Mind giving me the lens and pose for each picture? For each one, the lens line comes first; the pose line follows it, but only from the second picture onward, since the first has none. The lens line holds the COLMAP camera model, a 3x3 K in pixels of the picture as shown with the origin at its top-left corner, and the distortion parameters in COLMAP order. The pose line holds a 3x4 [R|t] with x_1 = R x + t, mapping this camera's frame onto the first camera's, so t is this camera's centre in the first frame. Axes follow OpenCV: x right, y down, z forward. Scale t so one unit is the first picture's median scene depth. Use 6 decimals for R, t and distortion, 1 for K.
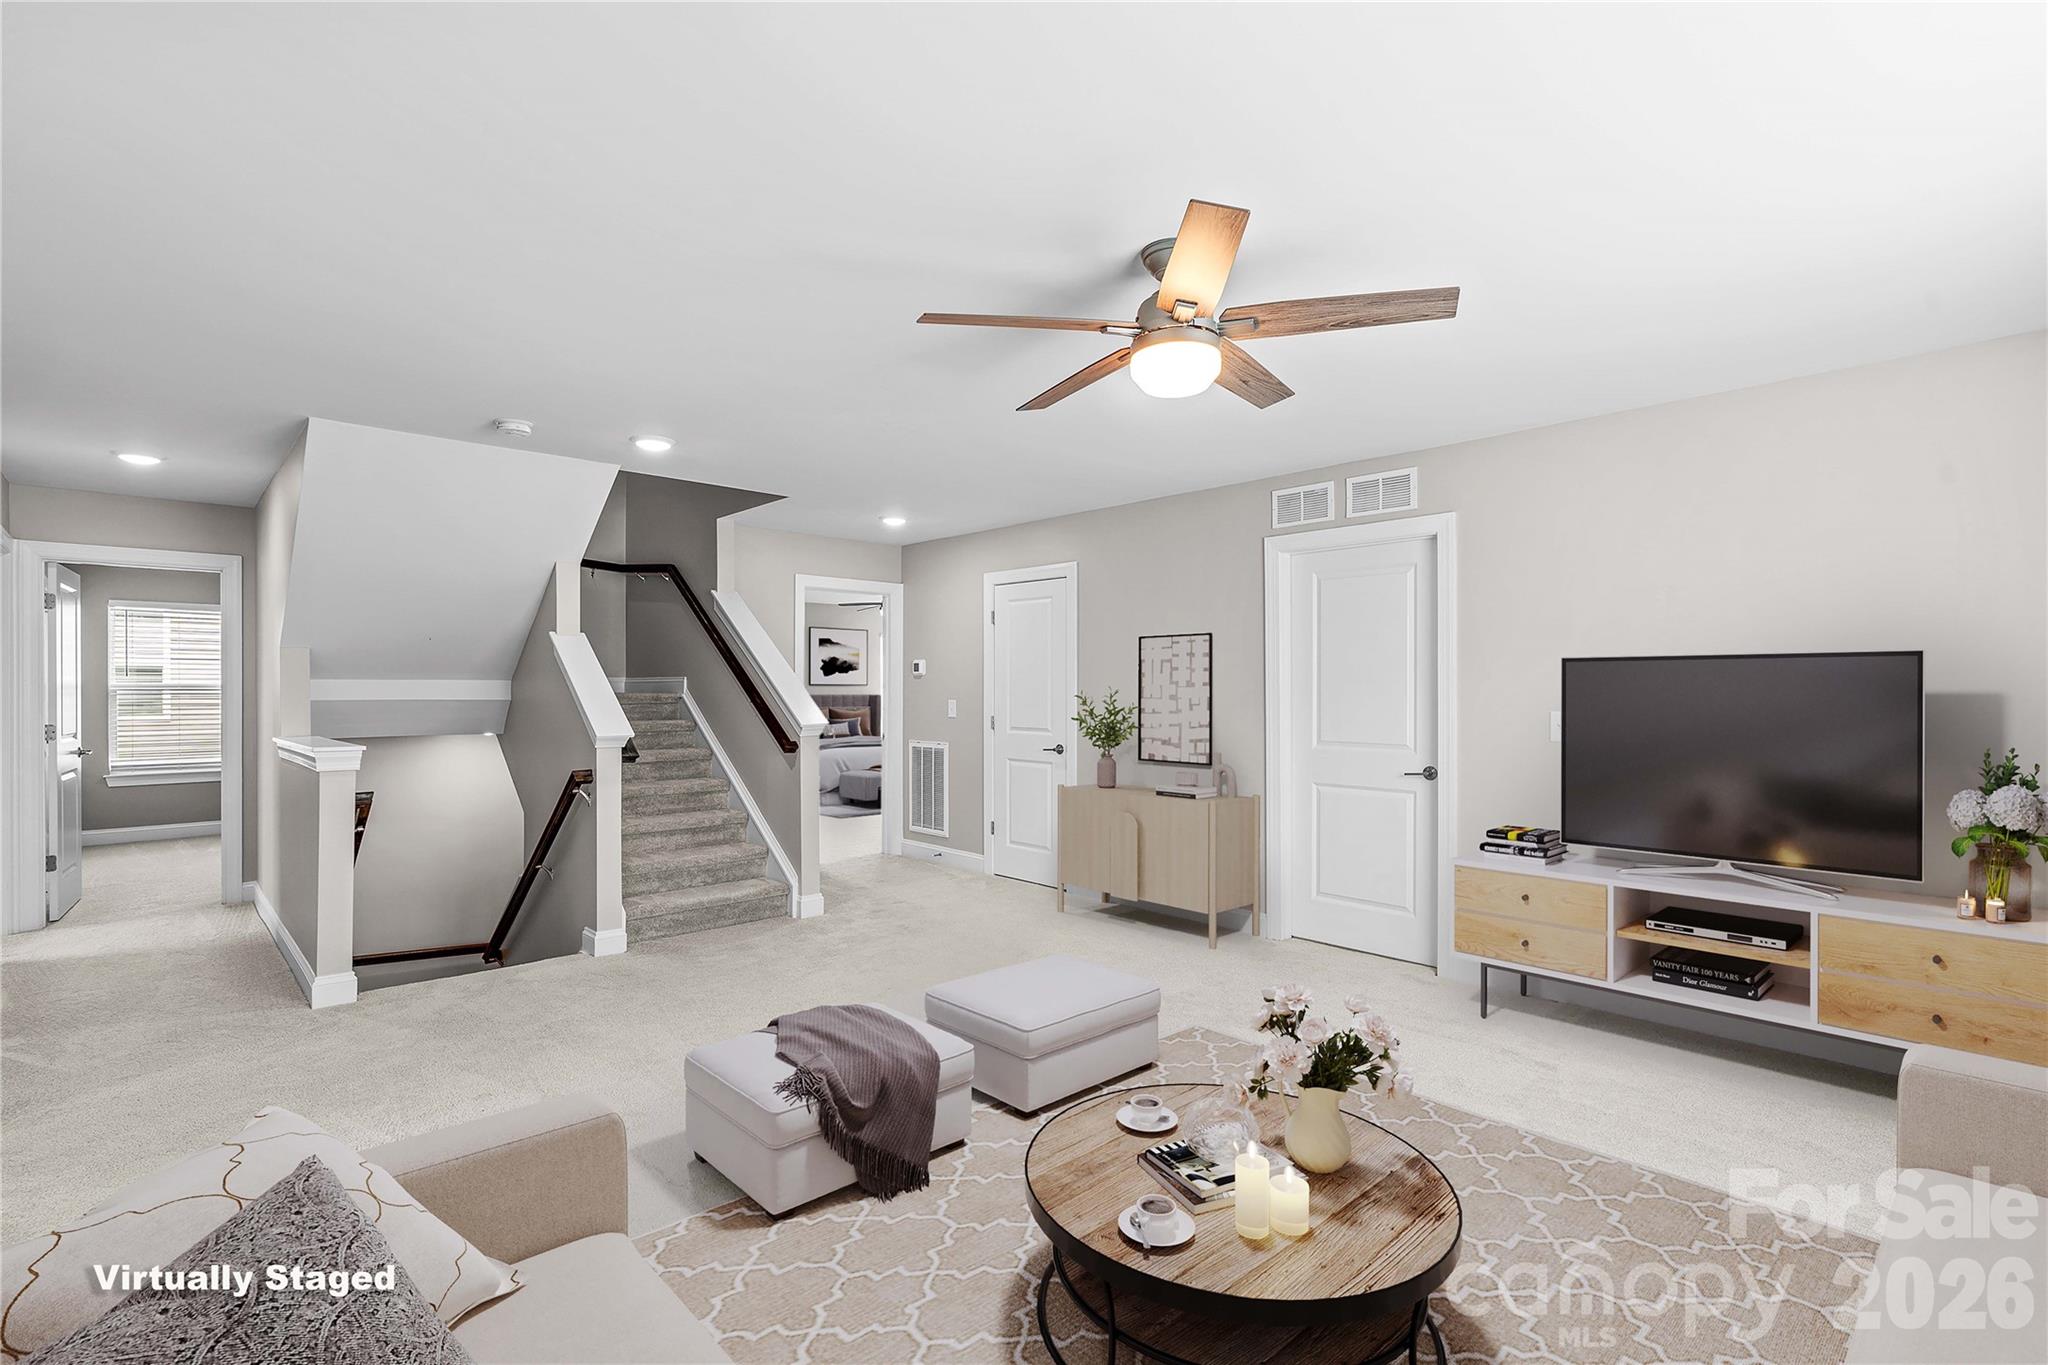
lens RADIAL K [[938.8, 0, 1018.5], [0, 938.8, 688.0], [0, 0, 1]] dist [-0.007544, 0.001868]
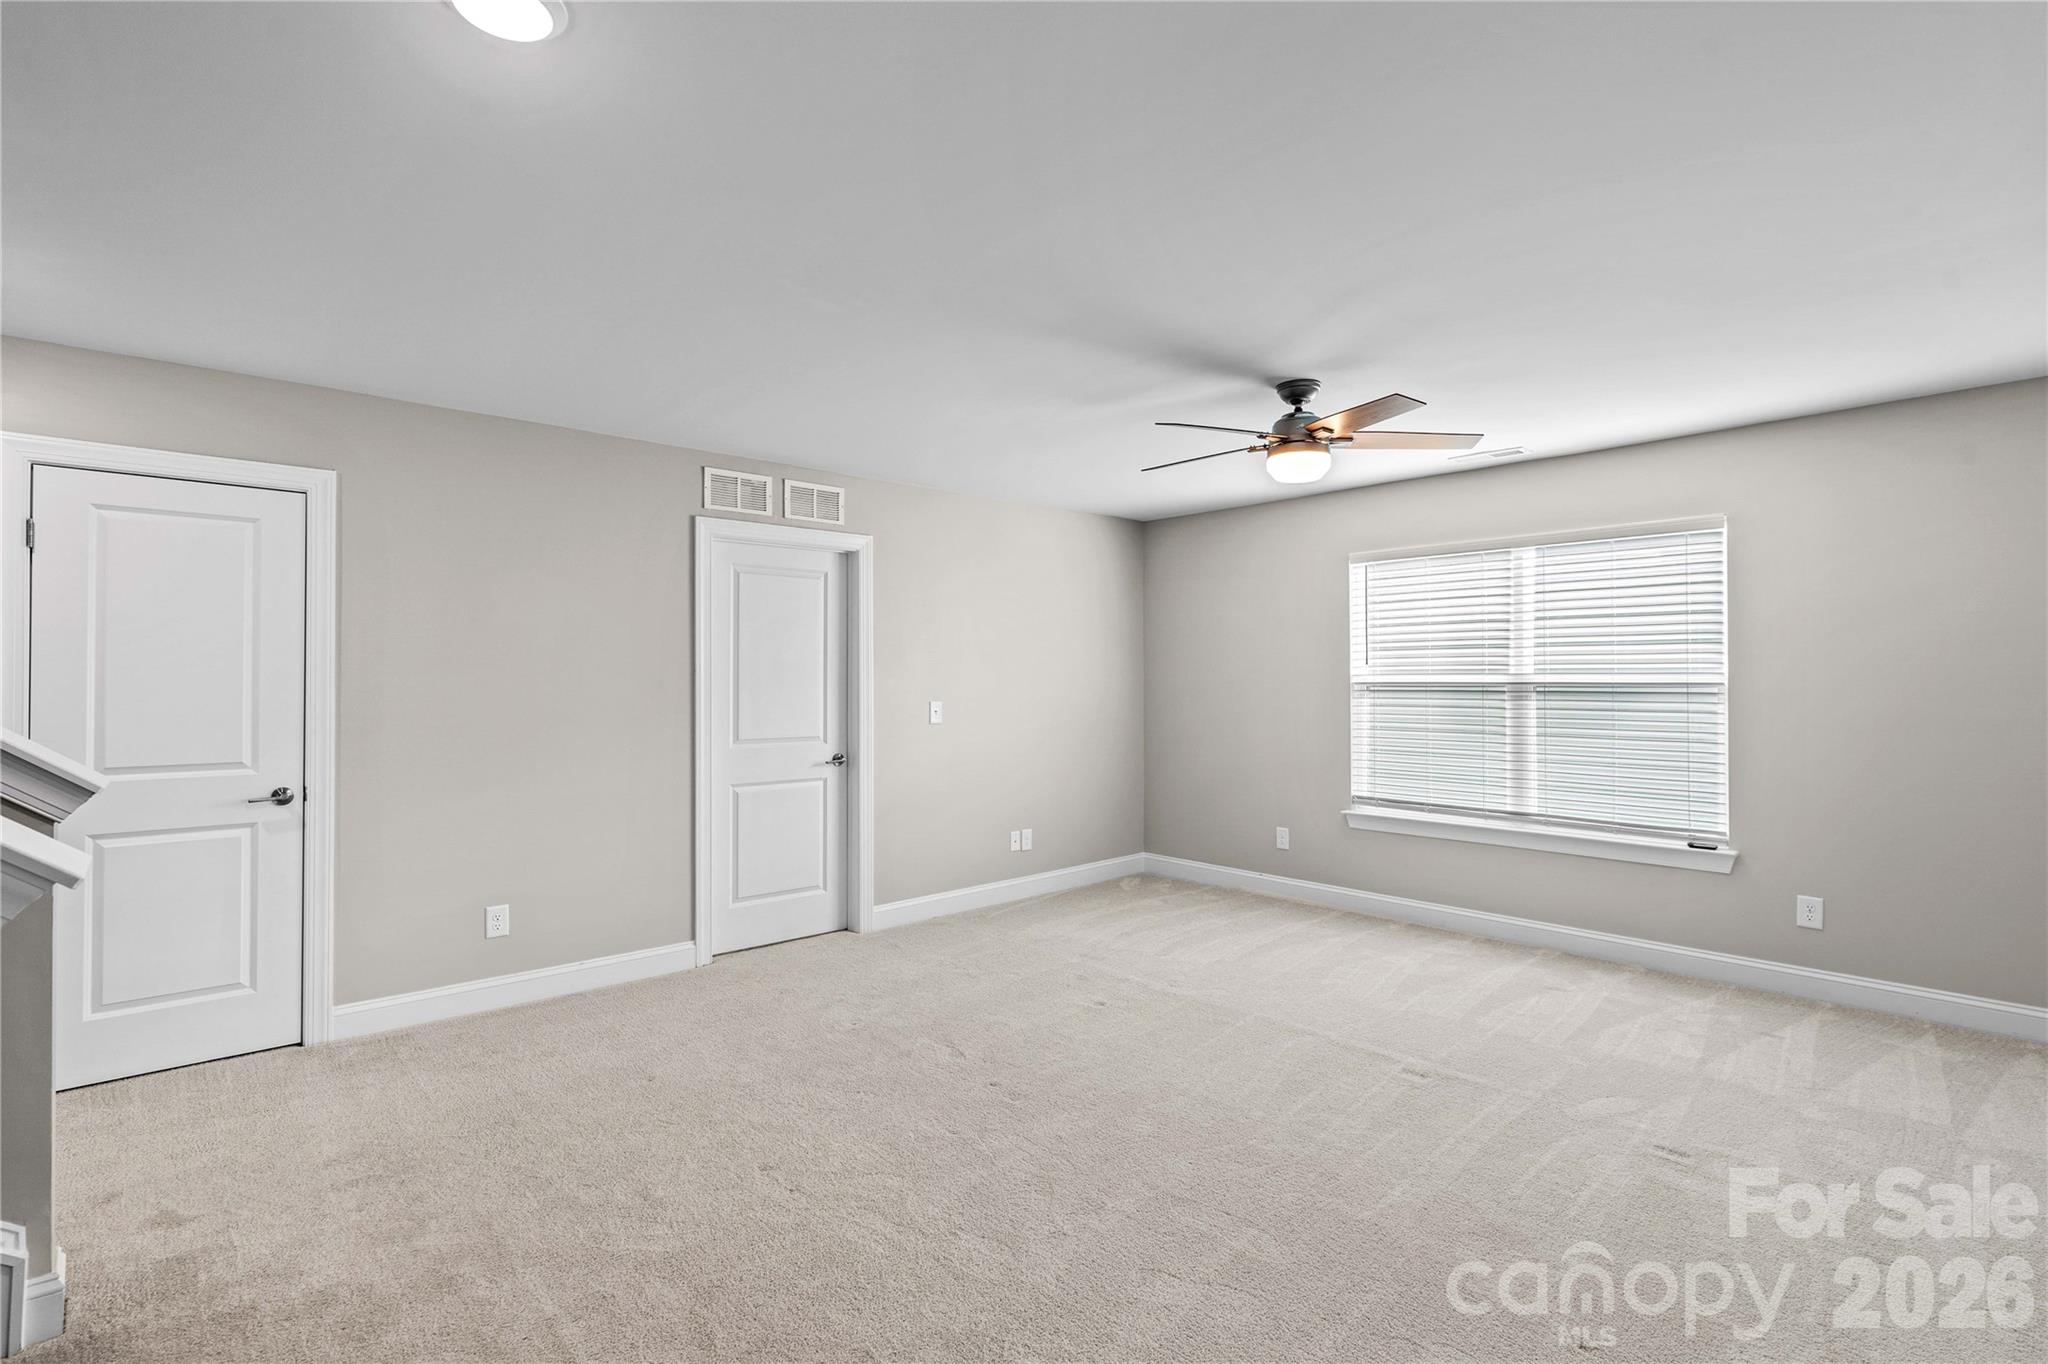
lens RADIAL K [[938.8, 0, 1019.0], [0, 938.8, 686.2], [0, 0, 1]] dist [-0.007544, 0.001868]
pose [[0.039031, -0.003115, 0.999233, -0.647417], [0.004332, 0.999986, 0.002948, -0.000883], [-0.999229, 0.004214, 0.039044, 0.698325]]
